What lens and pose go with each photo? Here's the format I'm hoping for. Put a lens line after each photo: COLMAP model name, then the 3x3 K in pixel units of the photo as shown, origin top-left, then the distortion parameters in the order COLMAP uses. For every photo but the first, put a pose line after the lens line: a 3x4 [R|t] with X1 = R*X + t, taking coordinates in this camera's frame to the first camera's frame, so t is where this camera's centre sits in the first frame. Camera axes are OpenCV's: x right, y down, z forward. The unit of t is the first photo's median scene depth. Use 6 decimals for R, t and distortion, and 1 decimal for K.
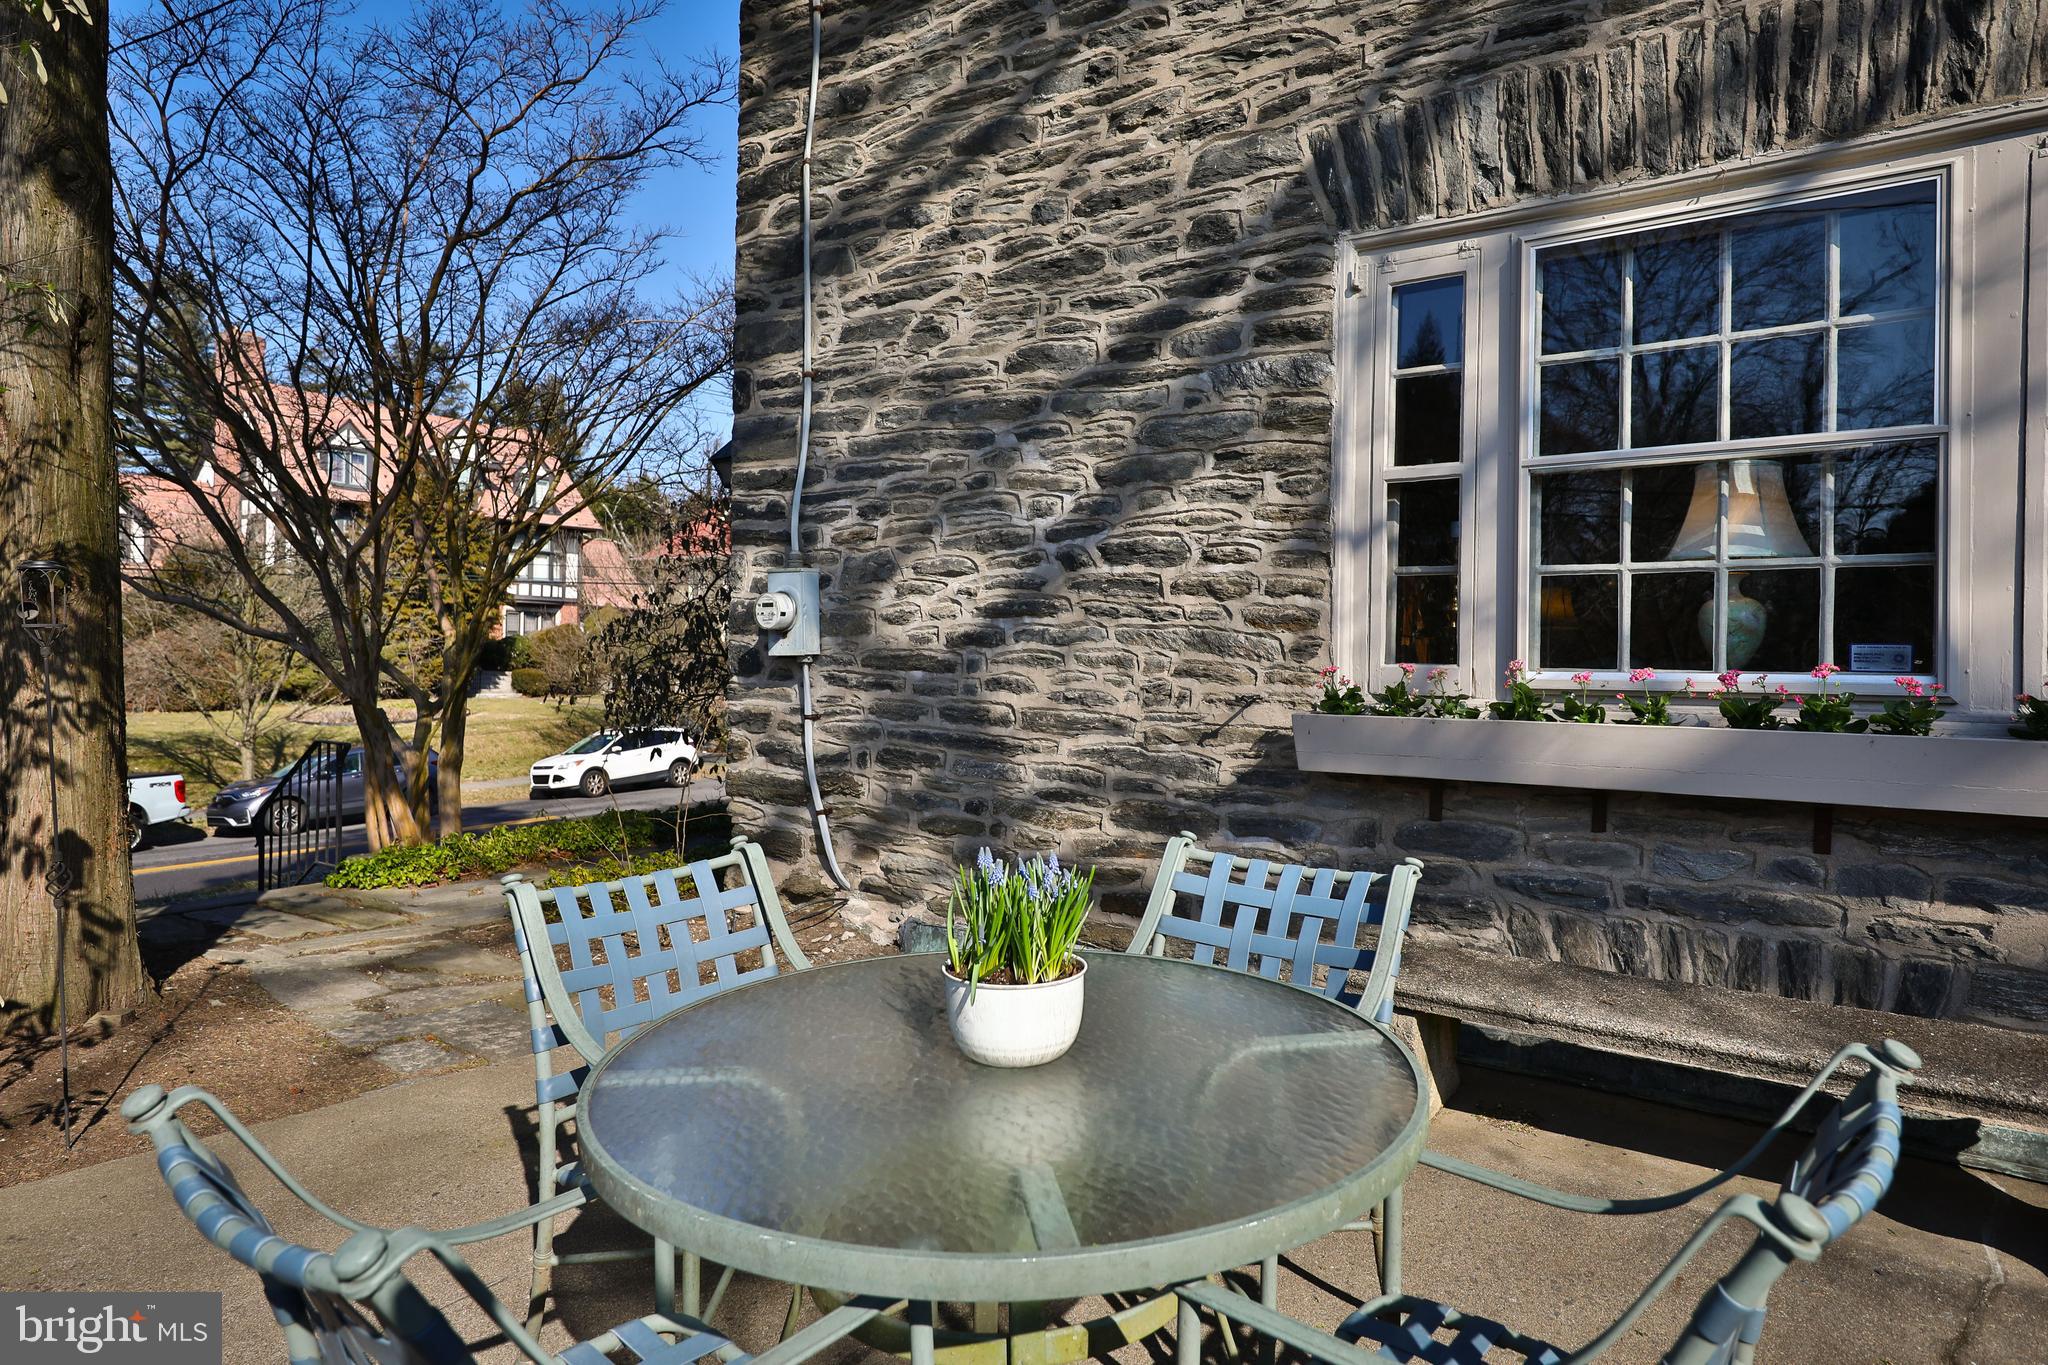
lens RADIAL K [[1193.8, 0, 1022.2], [0, 1193.8, 676.9], [0, 0, 1]] dist [0.000567, 0.000287]
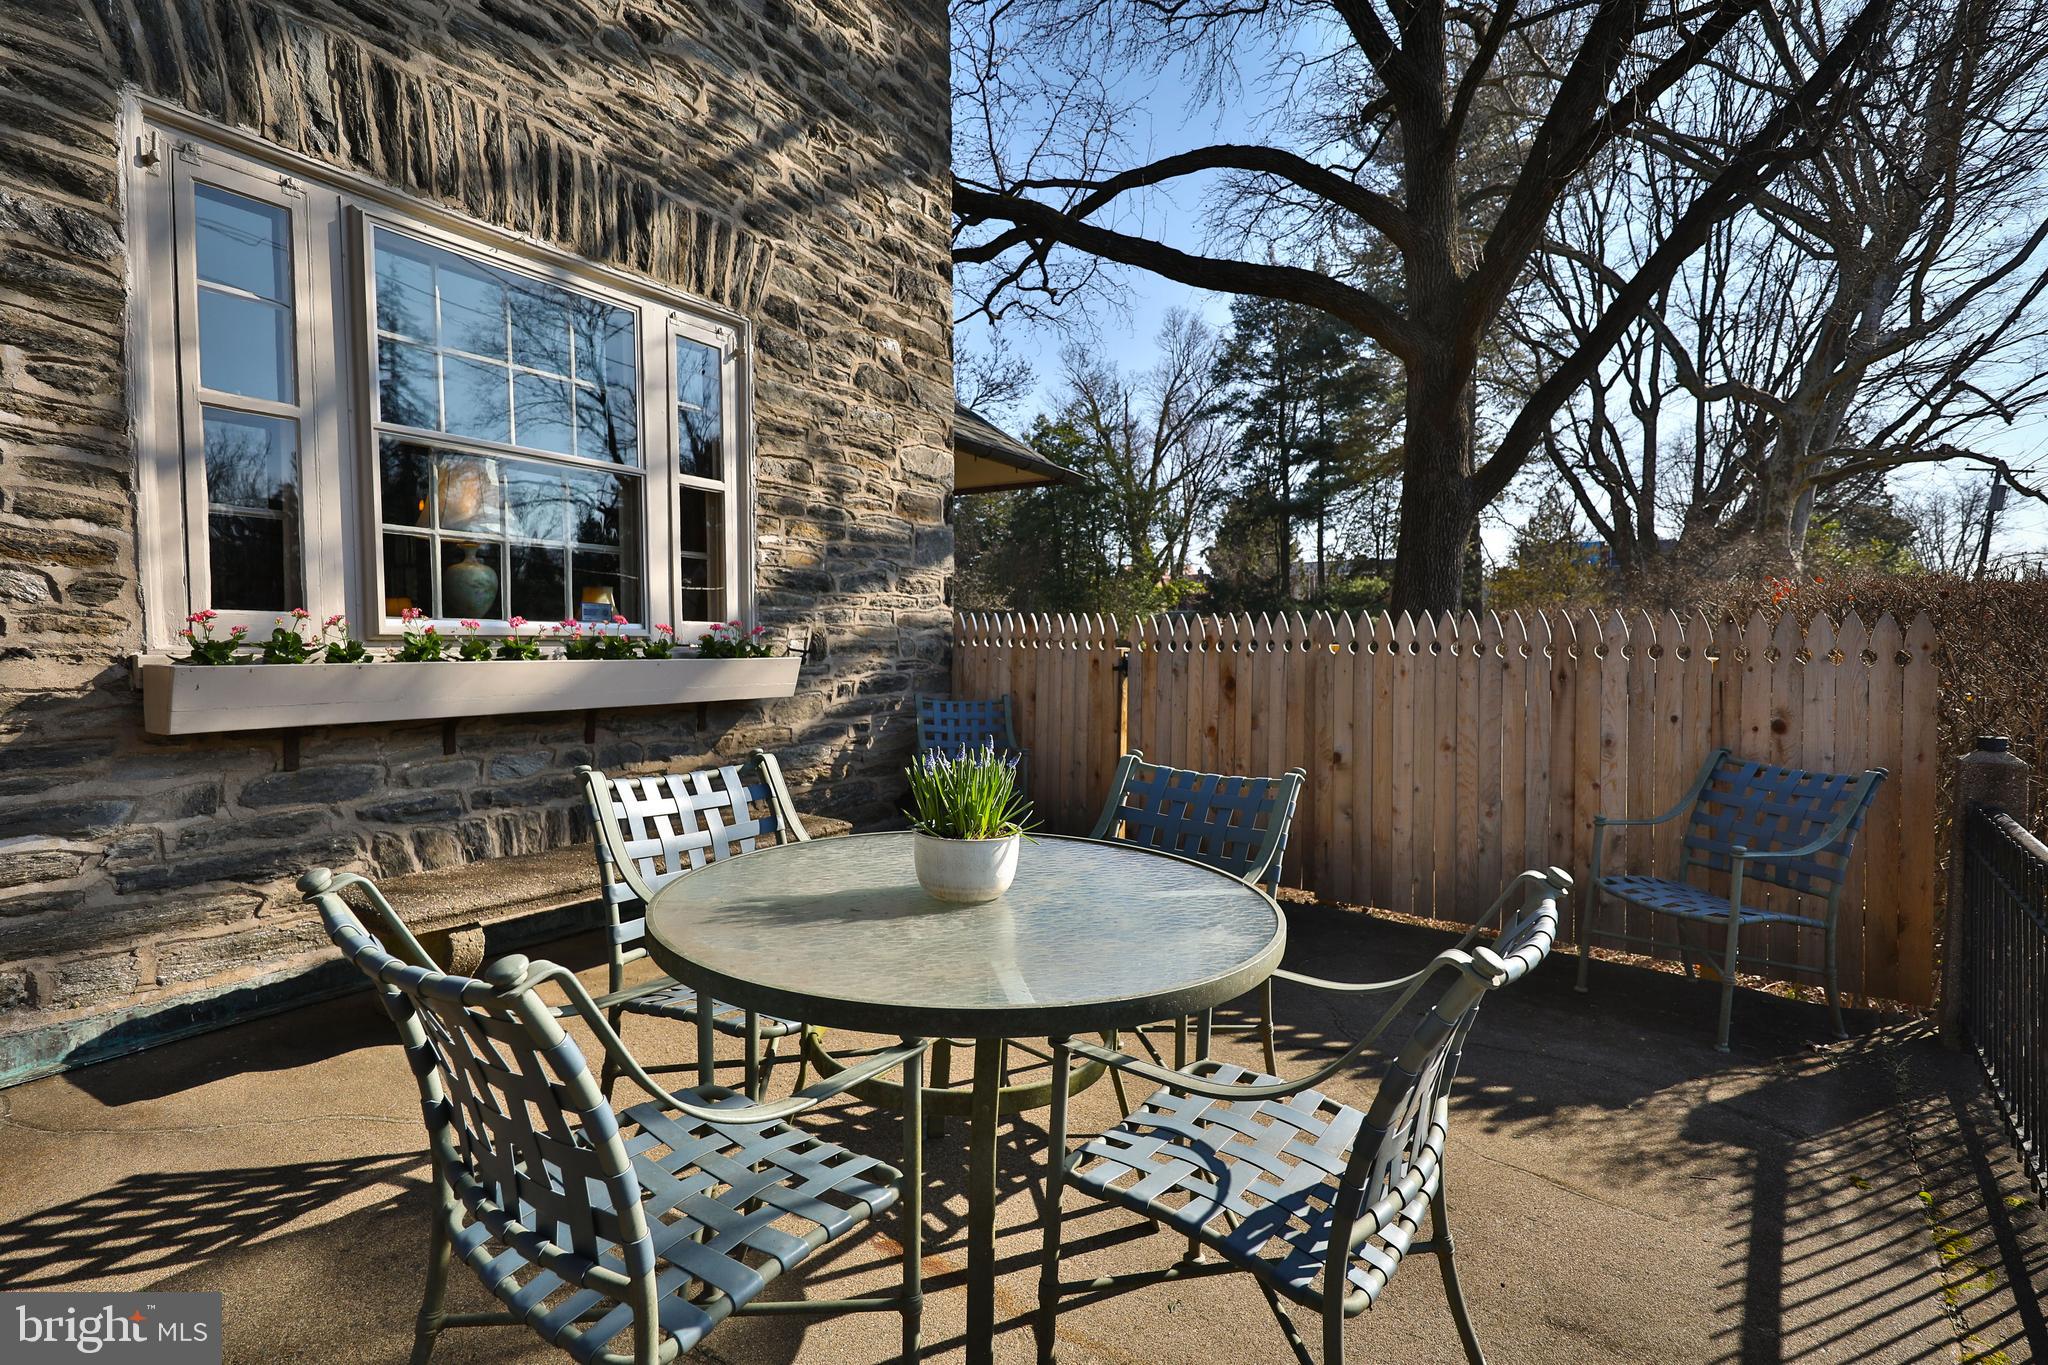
lens RADIAL K [[997.9, 0, 1020.7], [0, 997.9, 702.8], [0, 0, 1]] dist [0.009934, -0.005221]
pose [[-0.052609, -0.073300, 0.995921, -0.501341], [0.002826, 0.997288, 0.073550, 0.005668], [-0.998611, 0.006684, -0.052259, 0.439420]]
